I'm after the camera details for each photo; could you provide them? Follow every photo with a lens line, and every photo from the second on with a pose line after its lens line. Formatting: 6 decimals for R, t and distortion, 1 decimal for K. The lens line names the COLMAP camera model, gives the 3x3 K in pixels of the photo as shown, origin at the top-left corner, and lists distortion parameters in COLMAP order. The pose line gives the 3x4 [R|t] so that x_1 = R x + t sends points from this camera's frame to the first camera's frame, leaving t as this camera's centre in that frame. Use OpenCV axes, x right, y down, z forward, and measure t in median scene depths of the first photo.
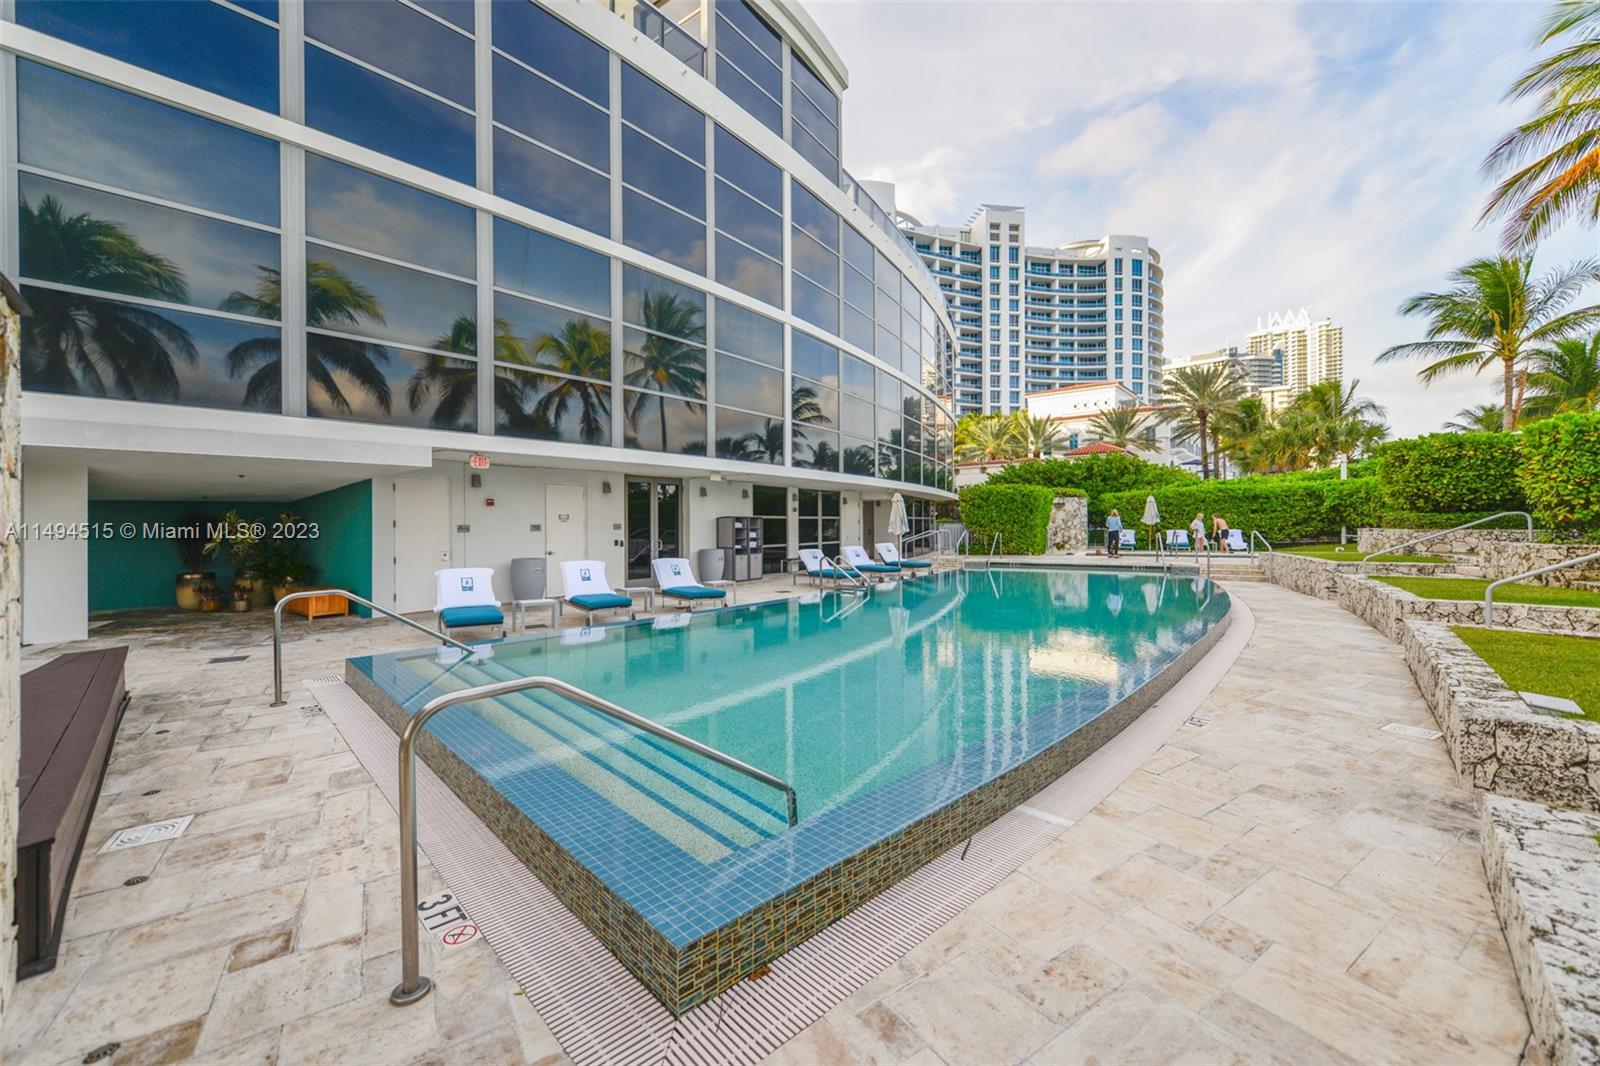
lens RADIAL K [[633.7, 0, 804.9], [0, 633.7, 527.8], [0, 0, 1]] dist [0.002022, -0.000223]
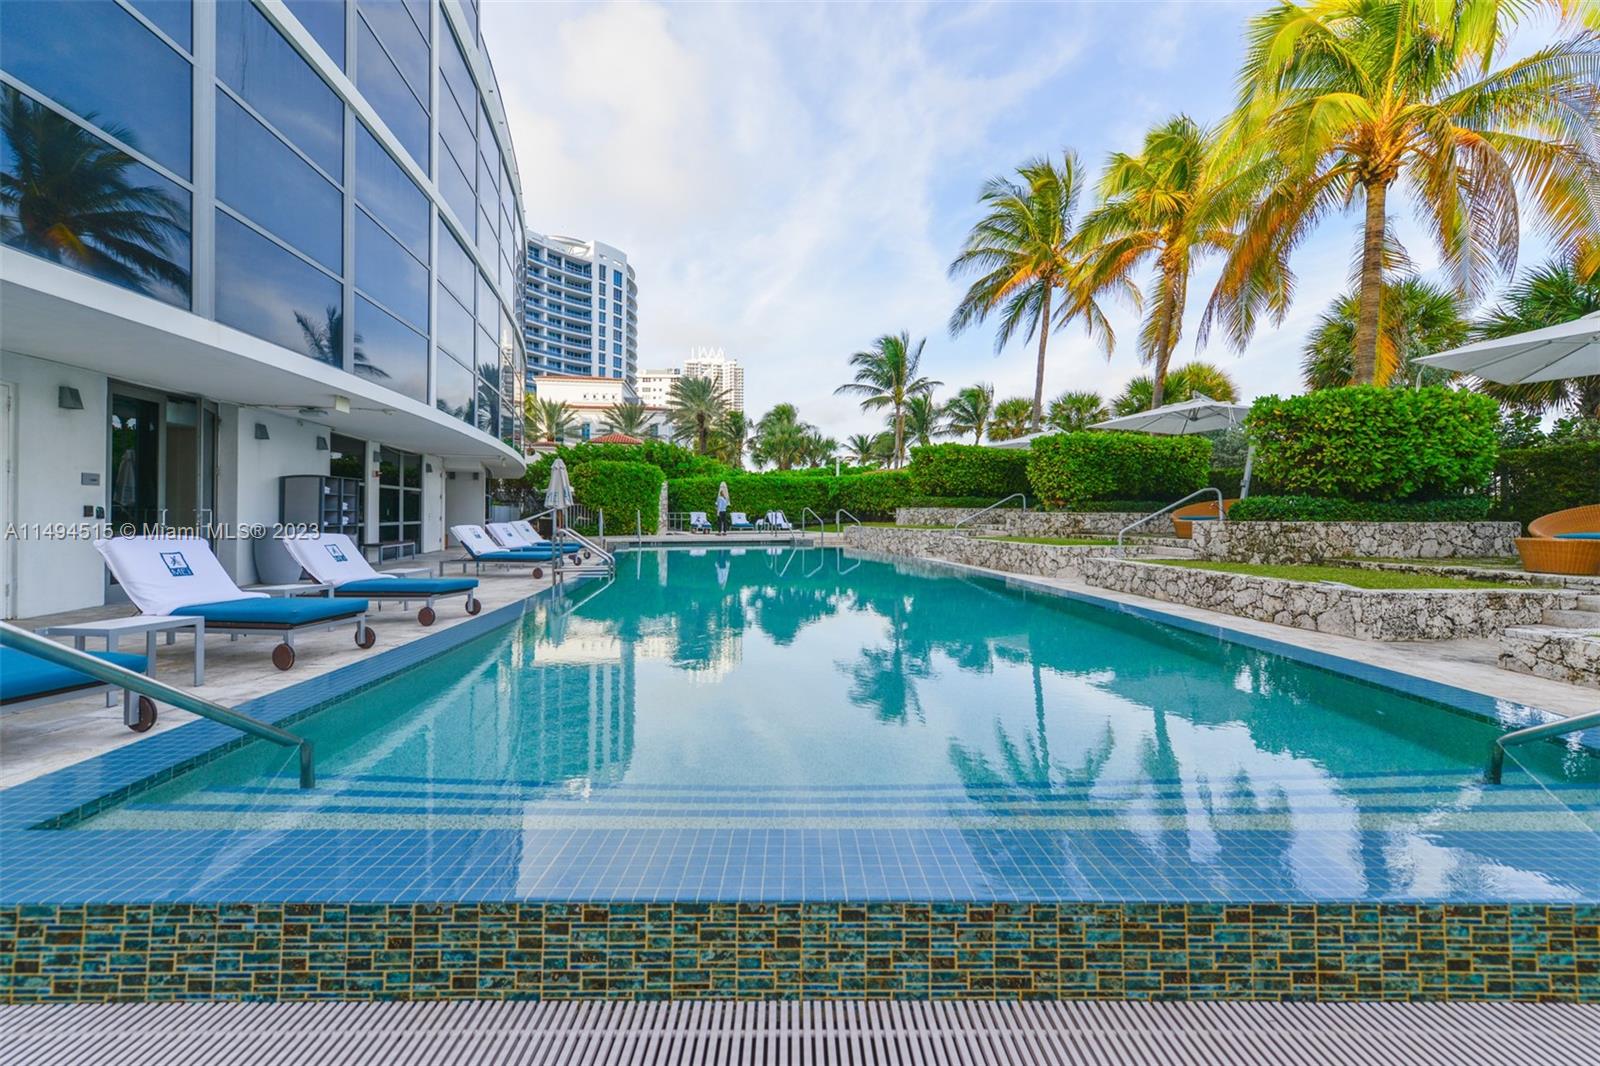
lens RADIAL K [[625.0, 0, 800.0], [0, 625.0, 519.1], [0, 0, 1]] dist [0.002279, -0.000130]
pose [[0.684779, 0.003051, 0.728744, -0.071398], [-0.001411, 0.999995, -0.002861, 0.007963], [-0.728749, 0.000931, 0.684780, 0.065432]]
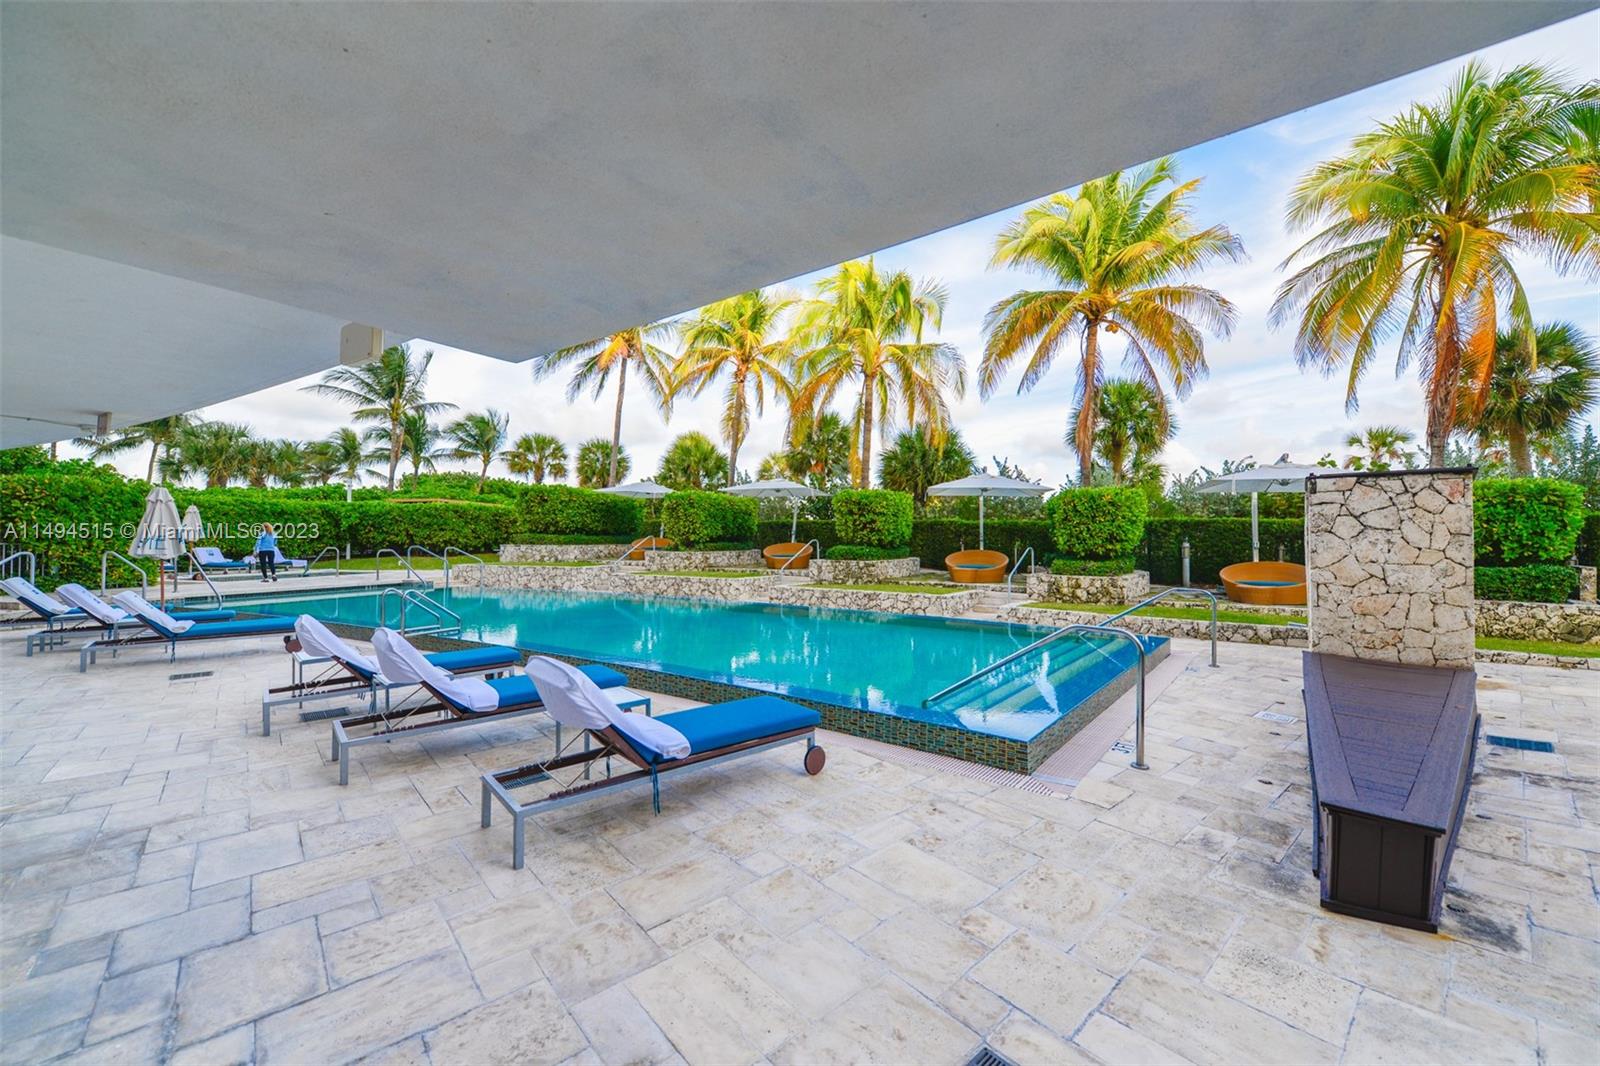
lens RADIAL K [[633.7, 0, 804.9], [0, 633.7, 527.8], [0, 0, 1]] dist [0.002022, -0.000223]
pose [[-0.154168, 0.021623, 0.987808, -0.163328], [0.002732, 0.999766, -0.021458, -0.001404], [-0.988041, -0.000609, -0.154191, 0.160792]]
